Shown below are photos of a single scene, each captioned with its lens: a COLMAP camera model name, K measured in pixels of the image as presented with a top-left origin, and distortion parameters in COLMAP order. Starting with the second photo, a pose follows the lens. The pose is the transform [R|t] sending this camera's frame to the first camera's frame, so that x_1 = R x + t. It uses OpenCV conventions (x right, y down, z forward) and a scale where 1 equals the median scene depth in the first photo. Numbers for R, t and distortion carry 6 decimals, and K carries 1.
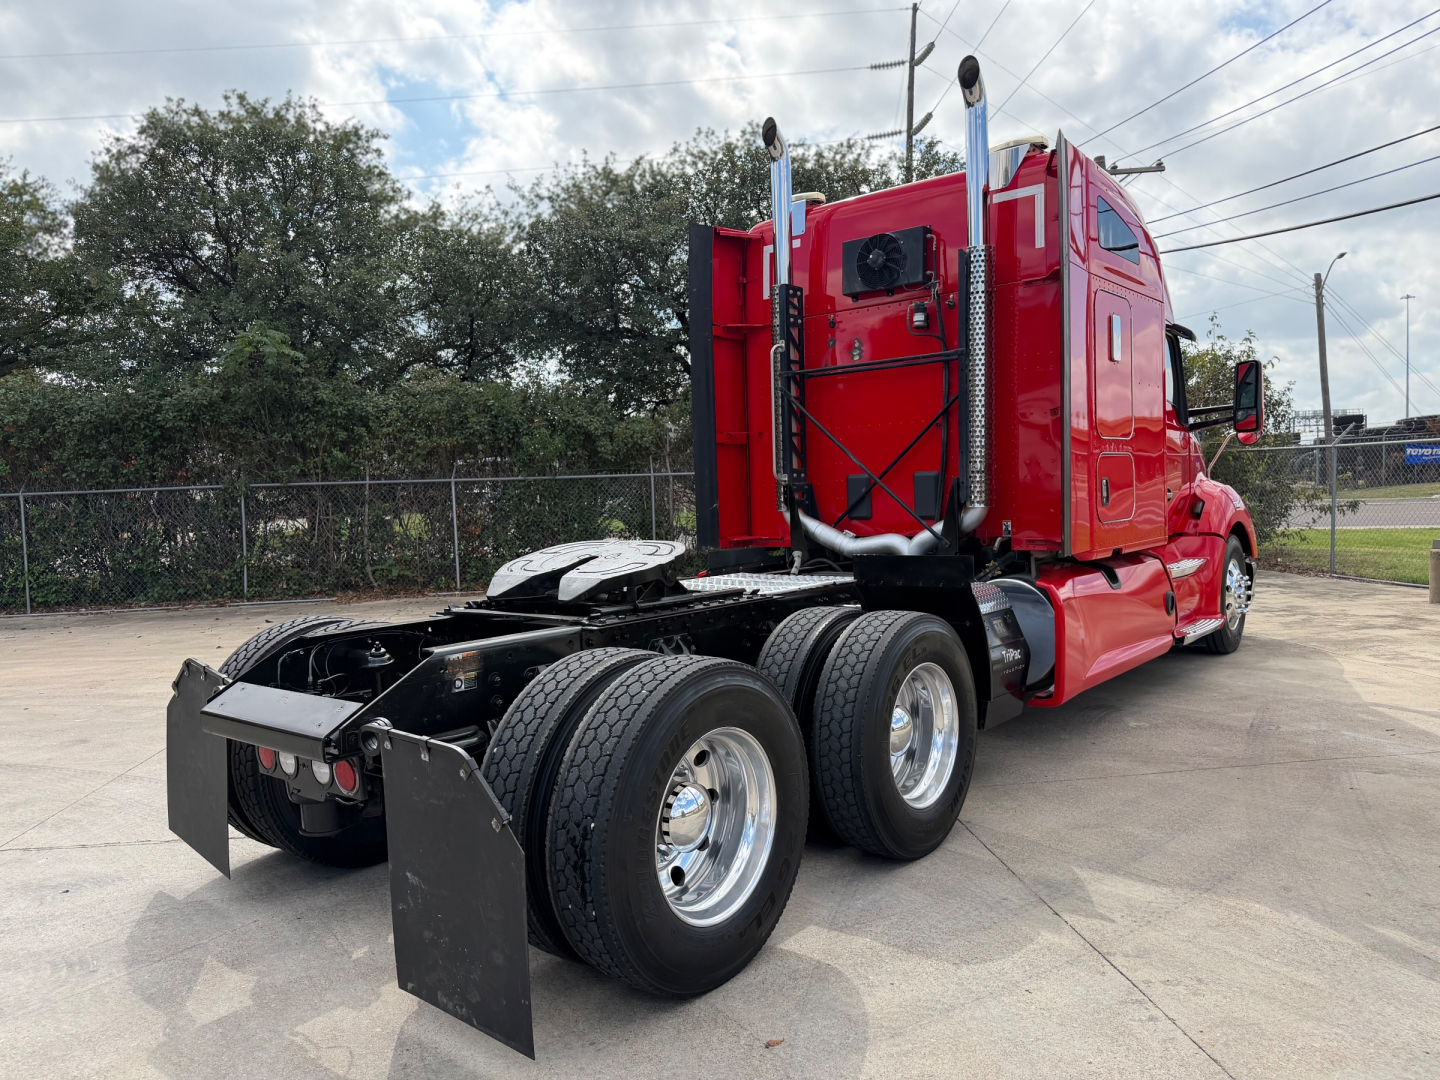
lens RADIAL K [[1020.5, 0, 704.1], [0, 1020.5, 539.8], [0, 0, 1]] dist [0.005608, -0.000102]
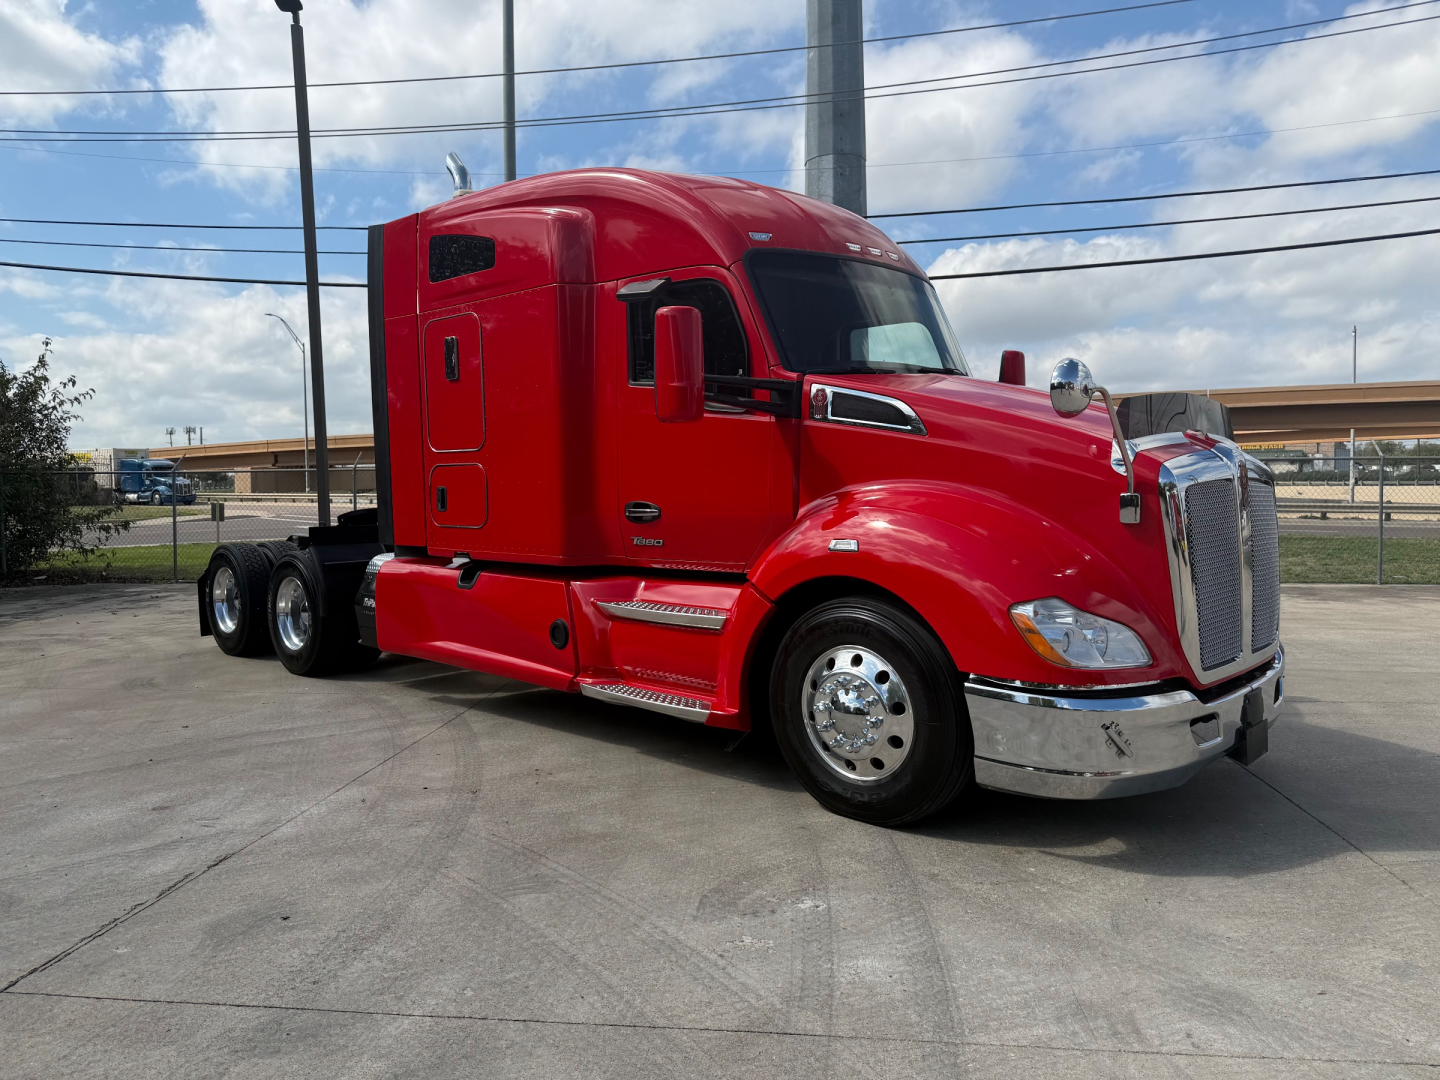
lens RADIAL K [[1016.6, 0, 726.6], [0, 1016.6, 537.7], [0, 0, 1]] dist [0.016002, -0.019512]
pose [[0.203174, -0.013319, 0.979052, -1.016431], [0.055979, 0.998430, 0.001966, 0.033711], [-0.977541, 0.054407, 0.203600, 0.331066]]
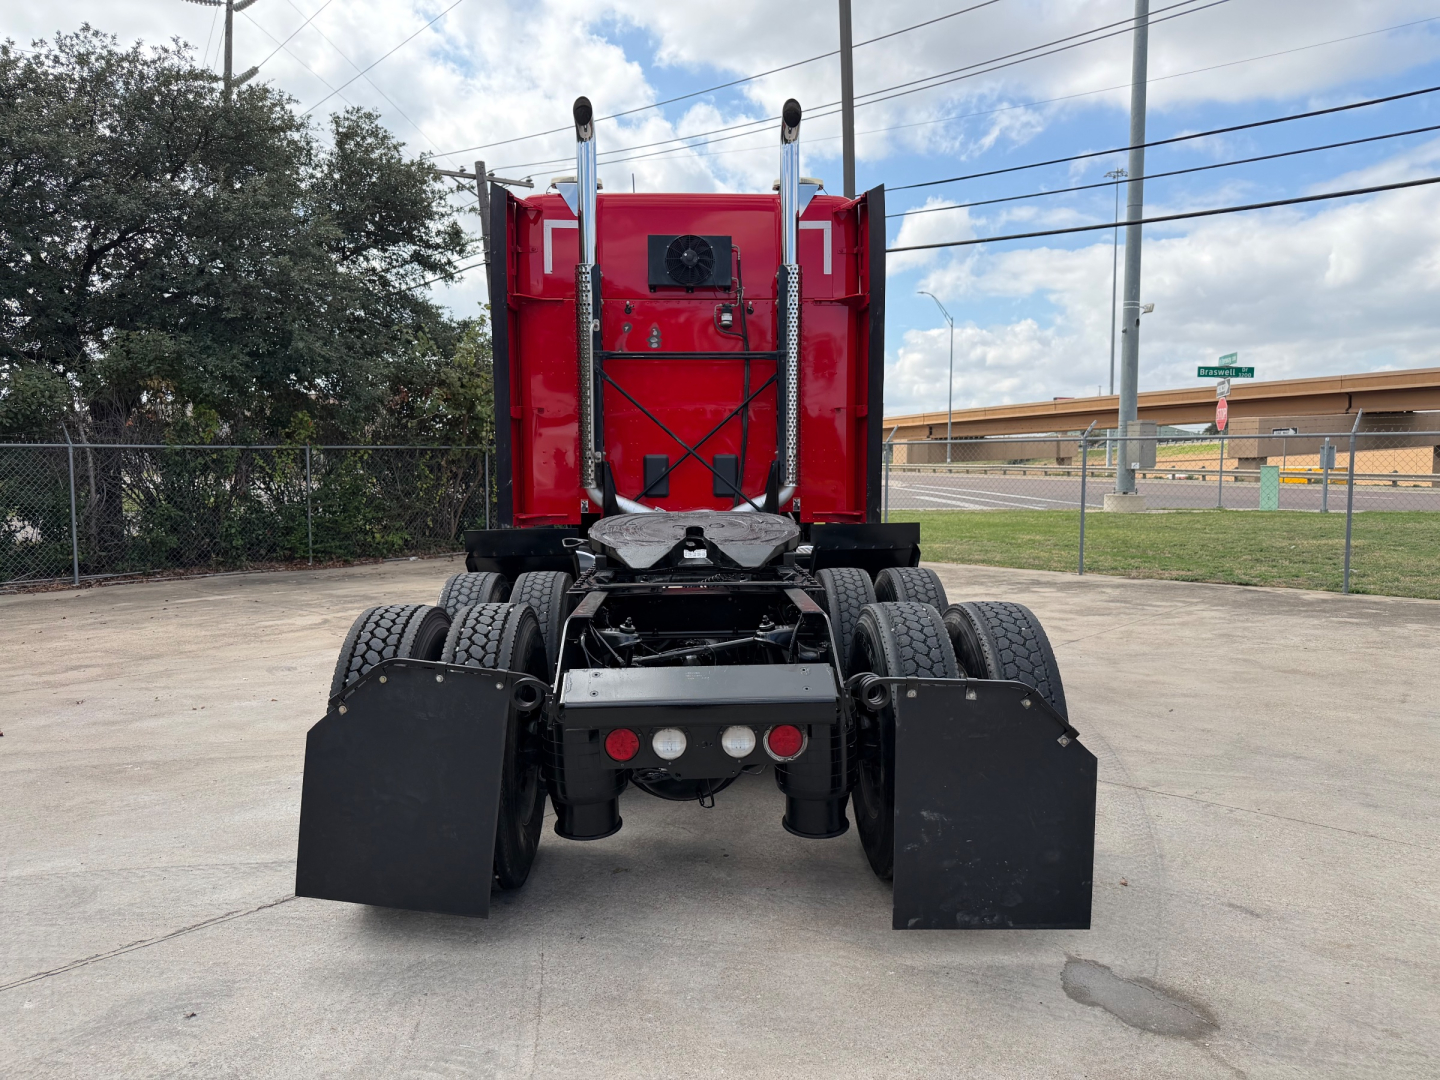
lens RADIAL K [[1019.8, 0, 720.0], [0, 1019.8, 540.0], [0, 0, 1]] dist [0.044415, -0.056528]
pose [[0.742277, -0.016198, 0.669898, -0.599761], [0.011681, 0.999869, 0.011233, 0.015953], [-0.669992, -0.000513, 0.742368, 0.184922]]
